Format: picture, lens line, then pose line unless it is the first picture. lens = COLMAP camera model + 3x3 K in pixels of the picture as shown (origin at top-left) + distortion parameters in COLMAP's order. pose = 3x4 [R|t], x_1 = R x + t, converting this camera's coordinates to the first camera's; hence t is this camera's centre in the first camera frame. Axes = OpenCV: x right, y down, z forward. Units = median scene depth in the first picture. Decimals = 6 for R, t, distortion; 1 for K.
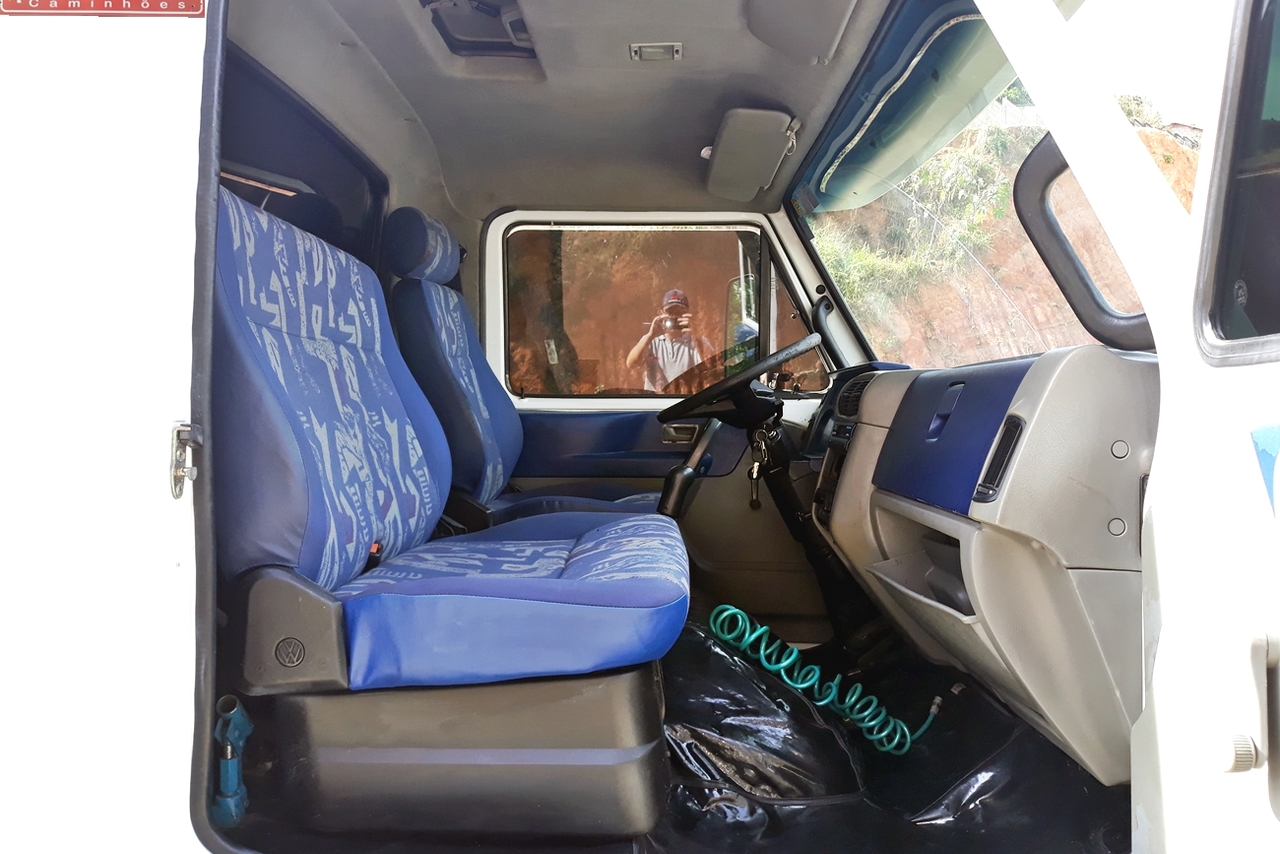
lens RADIAL K [[1044.6, 0, 640.0], [0, 1044.6, 427.0], [0, 0, 1]] dist [0.040447, -0.003129]
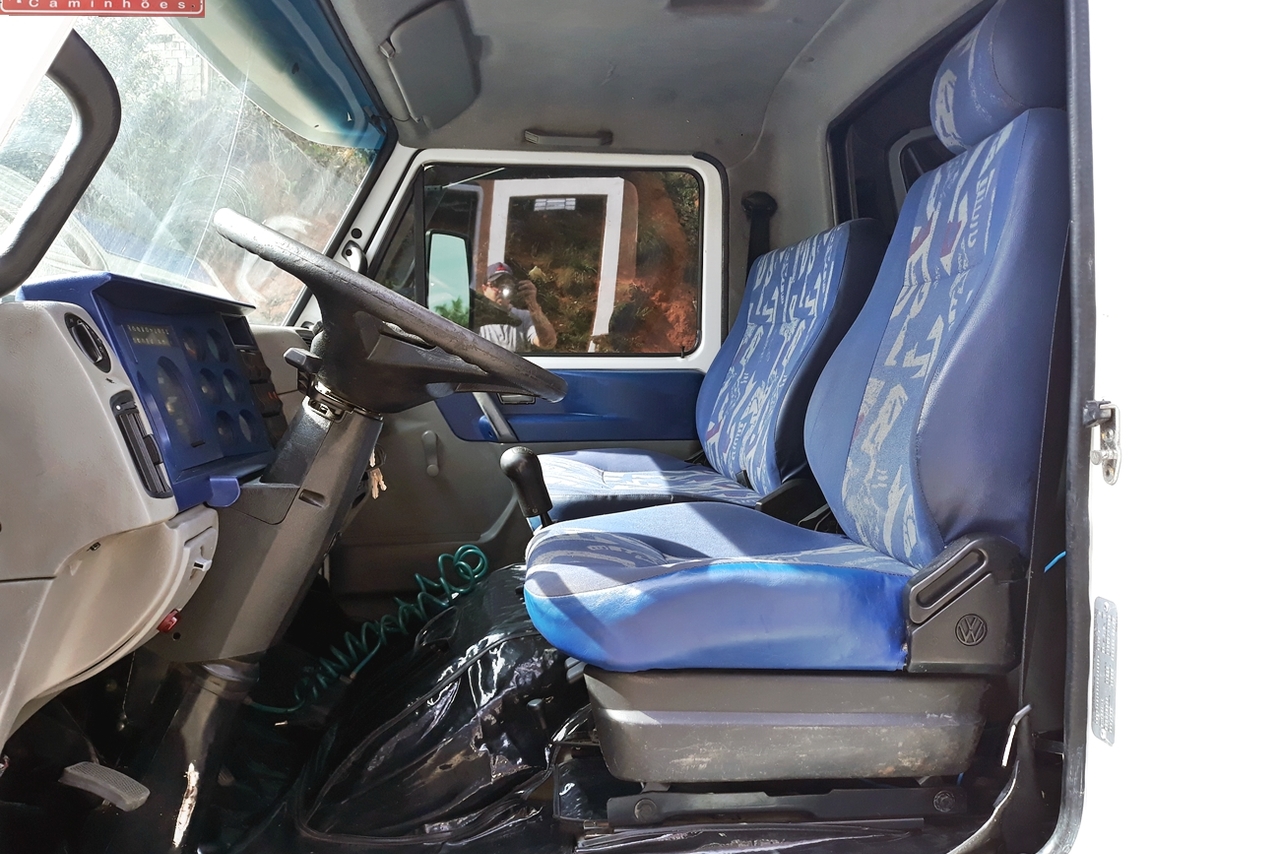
lens RADIAL K [[1044.6, 0, 640.0], [0, 1044.6, 427.0], [0, 0, 1]] dist [0.040447, -0.003129]
pose [[-0.995662, -0.015817, -0.091693, 0.008302], [-0.023437, 0.996305, 0.082632, -0.055162], [0.090048, 0.084422, -0.992353, 2.386530]]
